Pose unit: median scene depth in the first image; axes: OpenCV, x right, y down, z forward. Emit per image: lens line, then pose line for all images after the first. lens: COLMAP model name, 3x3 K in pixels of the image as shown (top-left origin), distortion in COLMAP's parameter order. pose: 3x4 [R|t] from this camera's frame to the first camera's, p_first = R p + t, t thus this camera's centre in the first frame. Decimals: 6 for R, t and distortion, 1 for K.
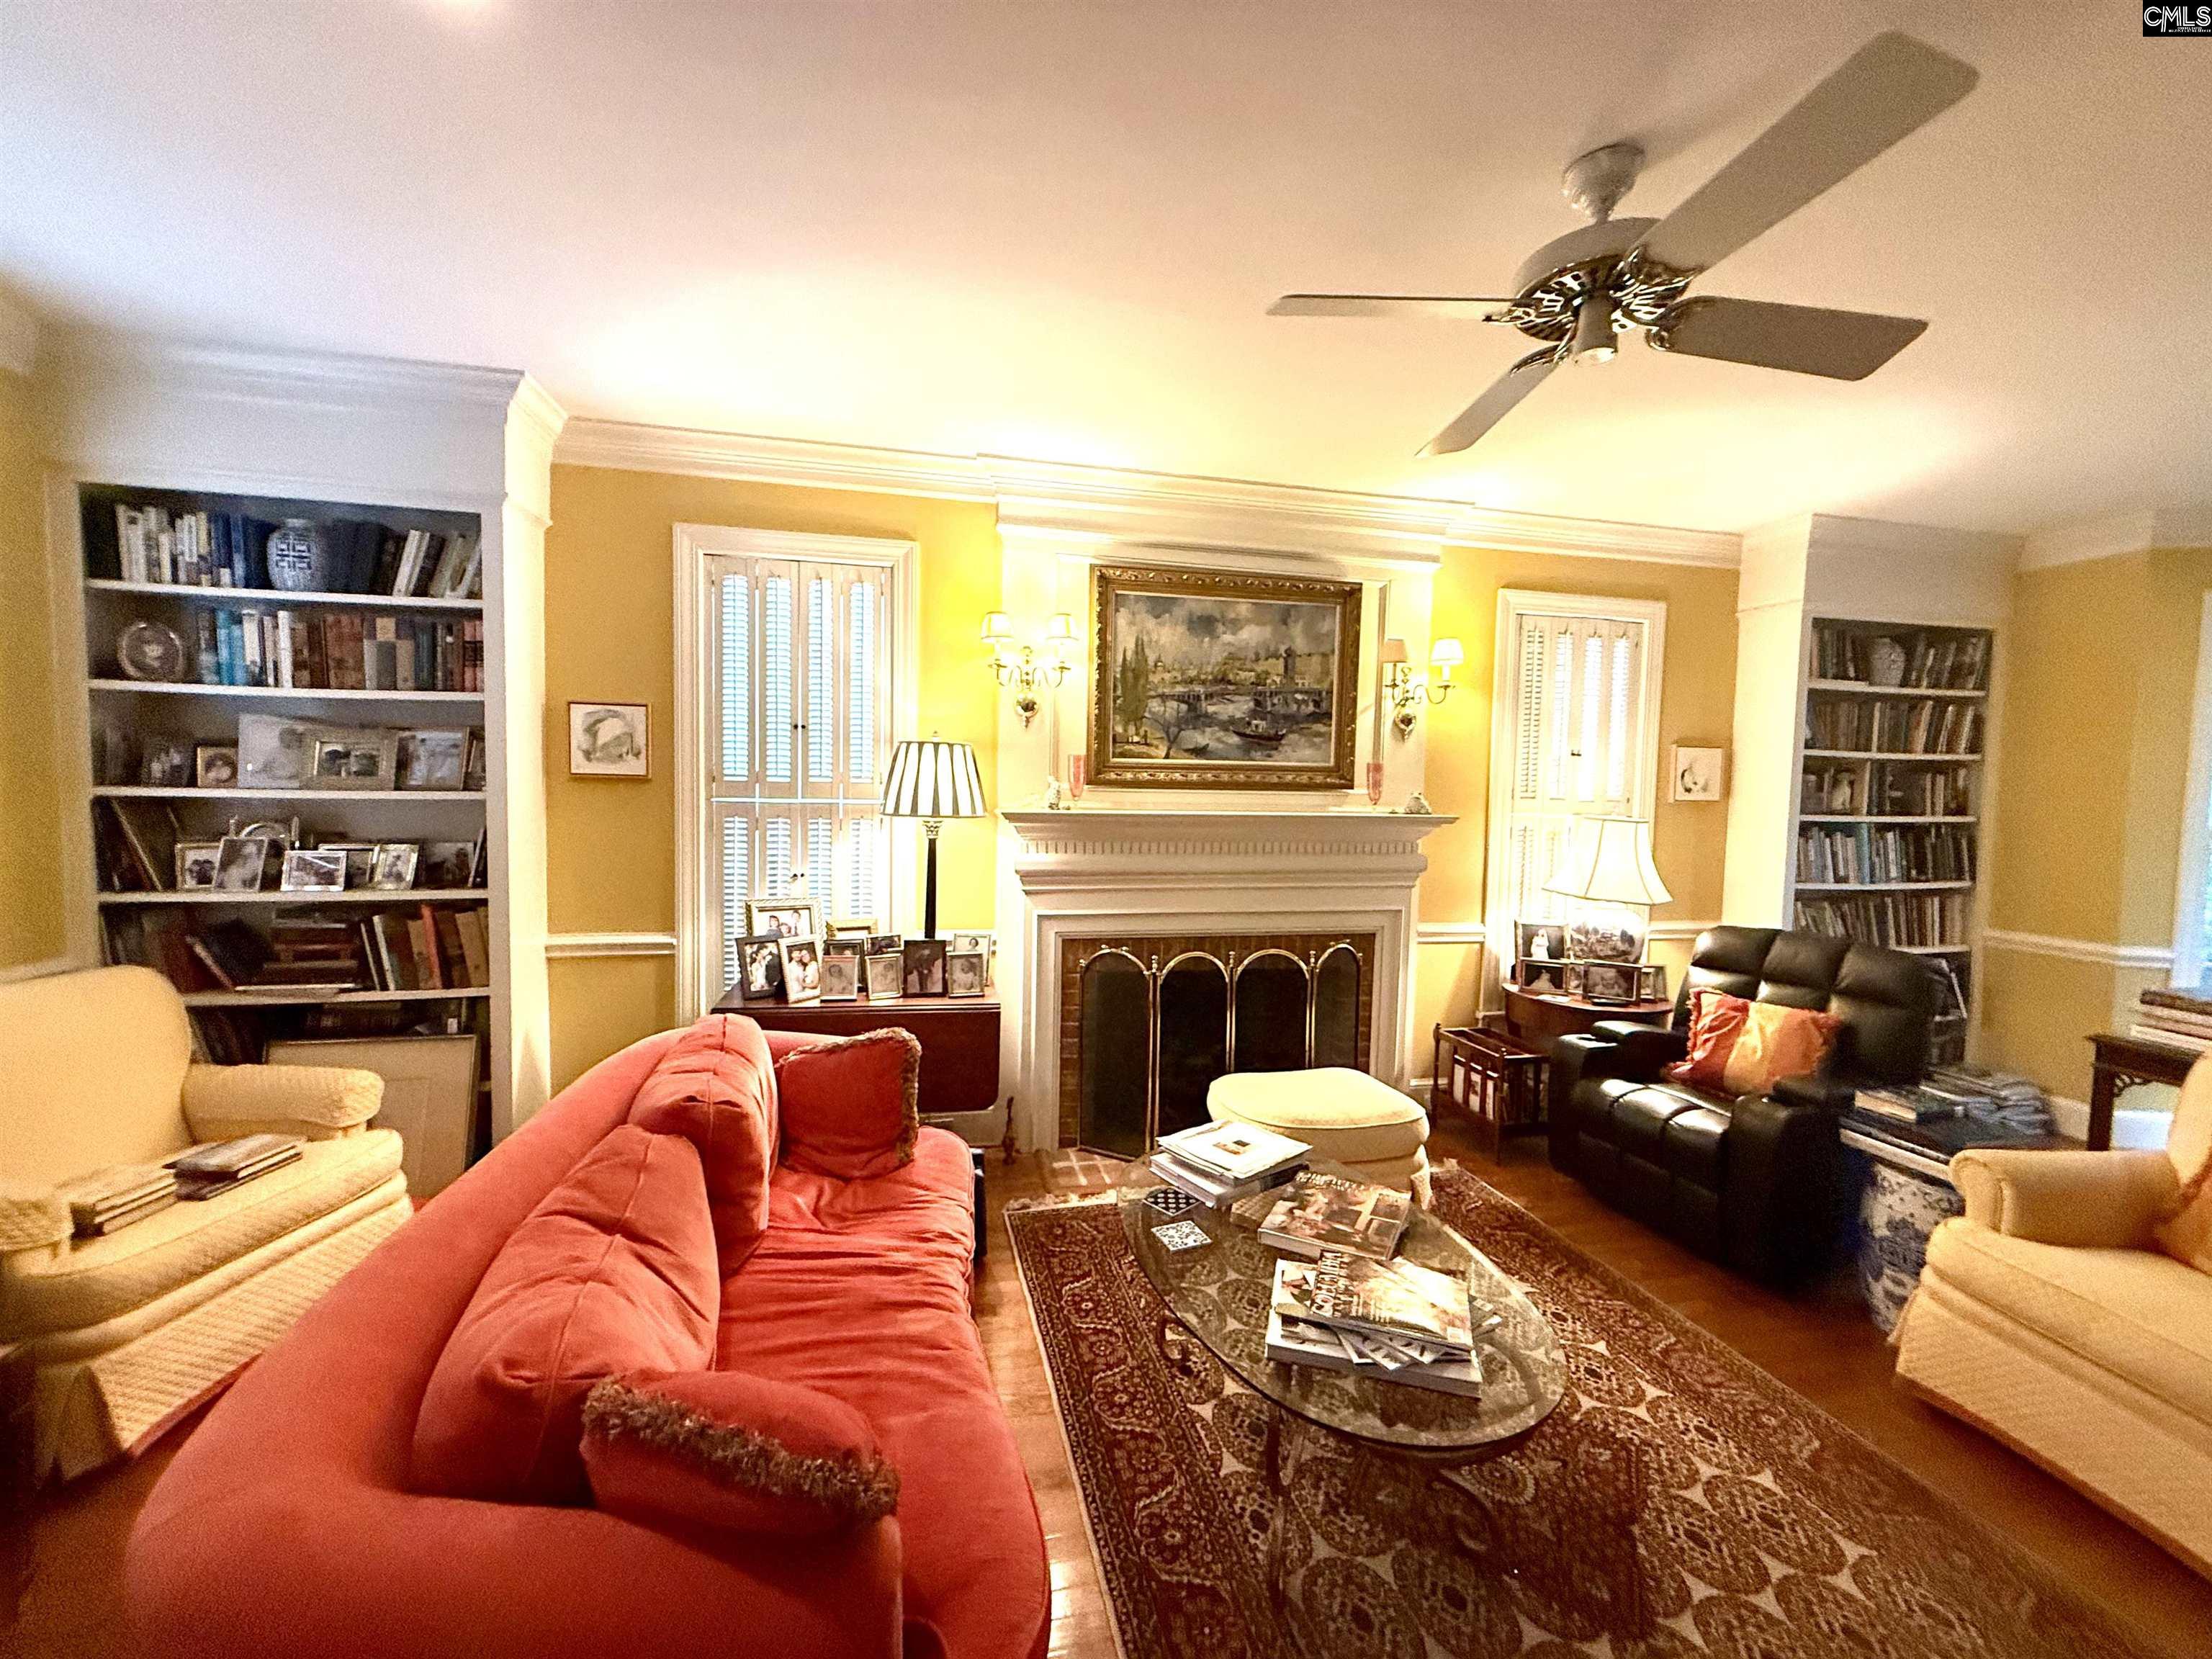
lens RADIAL K [[876.3, 0, 1104.0], [0, 876.3, 829.8], [0, 0, 1]] dist [-0.001906, 0.000021]
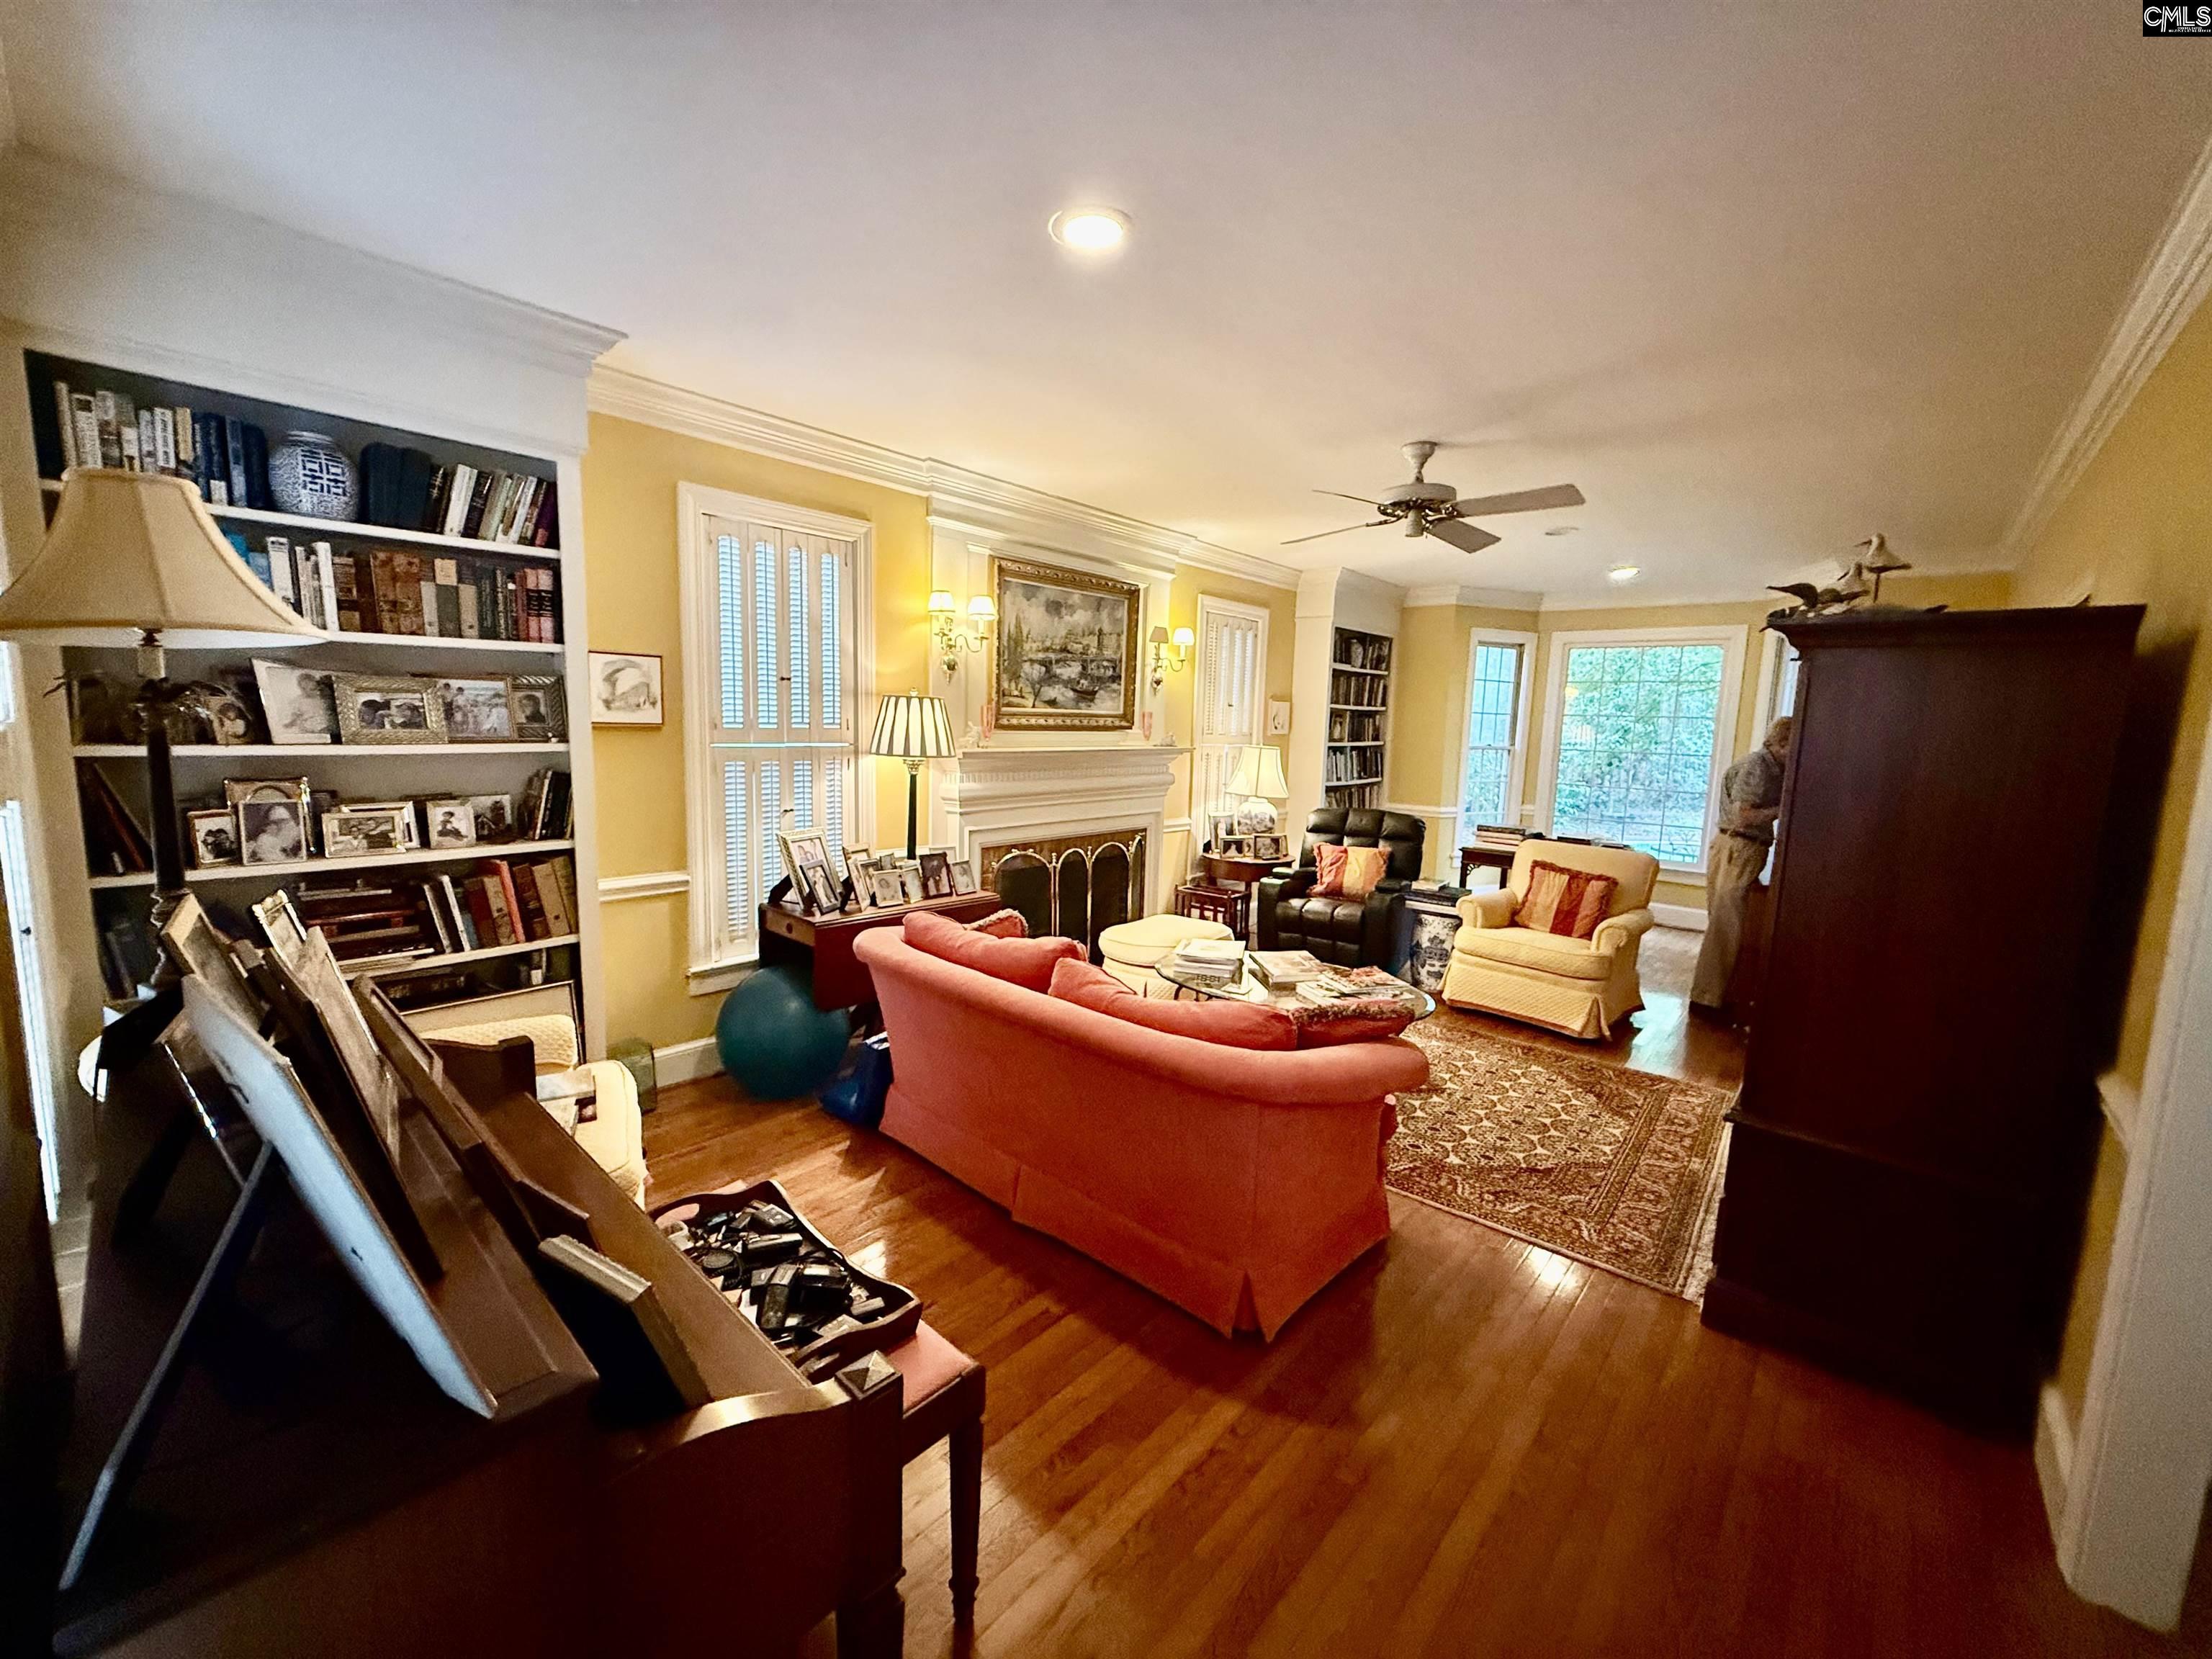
lens RADIAL K [[876.3, 0, 1109.2], [0, 876.3, 828.1], [0, 0, 1]] dist [-0.001906, 0.000021]
pose [[0.805564, -0.072148, 0.588100, -0.703534], [0.020619, 0.995371, 0.093868, -0.024517], [-0.592150, -0.063491, 0.803322, -0.166395]]
